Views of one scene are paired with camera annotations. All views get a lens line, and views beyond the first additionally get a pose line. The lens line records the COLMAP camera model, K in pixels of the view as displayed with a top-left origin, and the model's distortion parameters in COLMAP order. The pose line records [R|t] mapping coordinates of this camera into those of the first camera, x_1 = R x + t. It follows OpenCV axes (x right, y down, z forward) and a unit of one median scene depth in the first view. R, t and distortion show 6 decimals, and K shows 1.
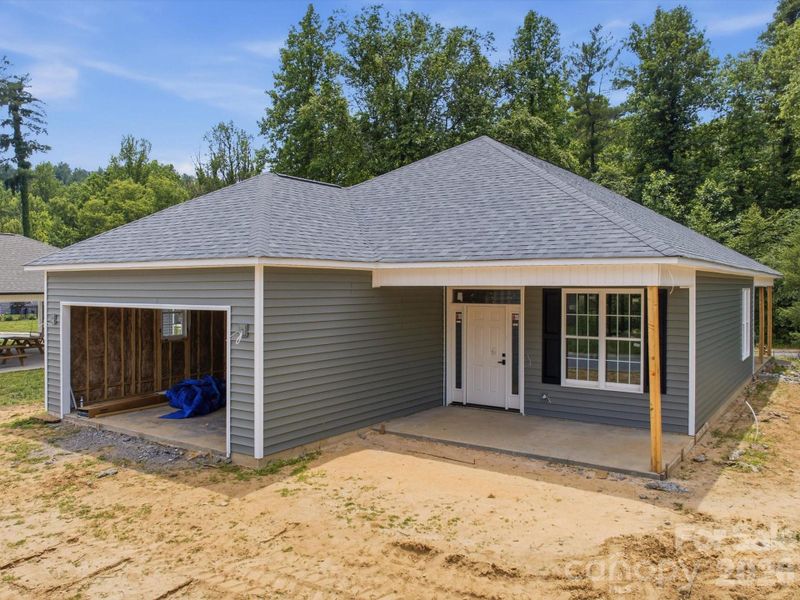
lens RADIAL K [[632.8, 0, 399.1], [0, 632.8, 297.5], [0, 0, 1]] dist [-0.025041, -0.002822]
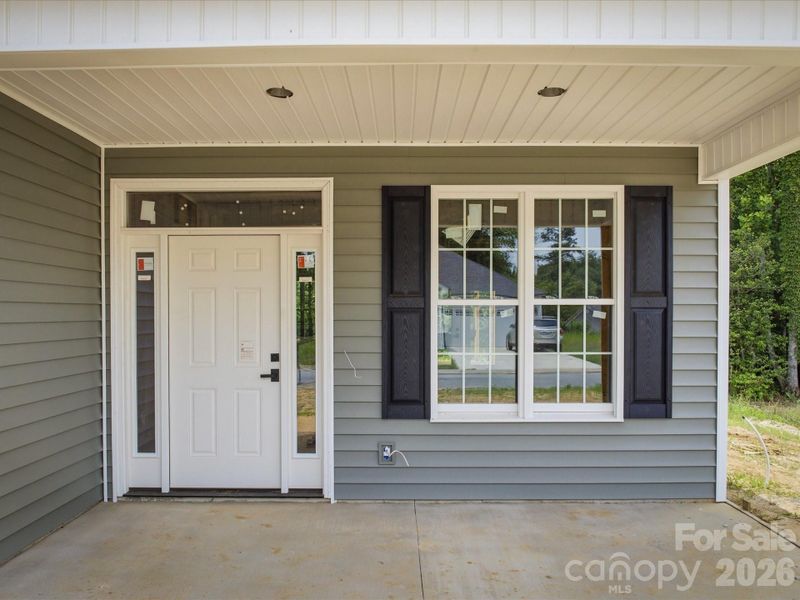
lens RADIAL K [[632.8, 0, 400.2], [0, 632.8, 303.6], [0, 0, 1]] dist [-0.025041, -0.002822]
pose [[0.824288, -0.012365, 0.566036, 0.006236], [0.012619, 0.999914, 0.003466, 0.059490], [-0.566030, 0.004286, 0.824373, 0.655353]]
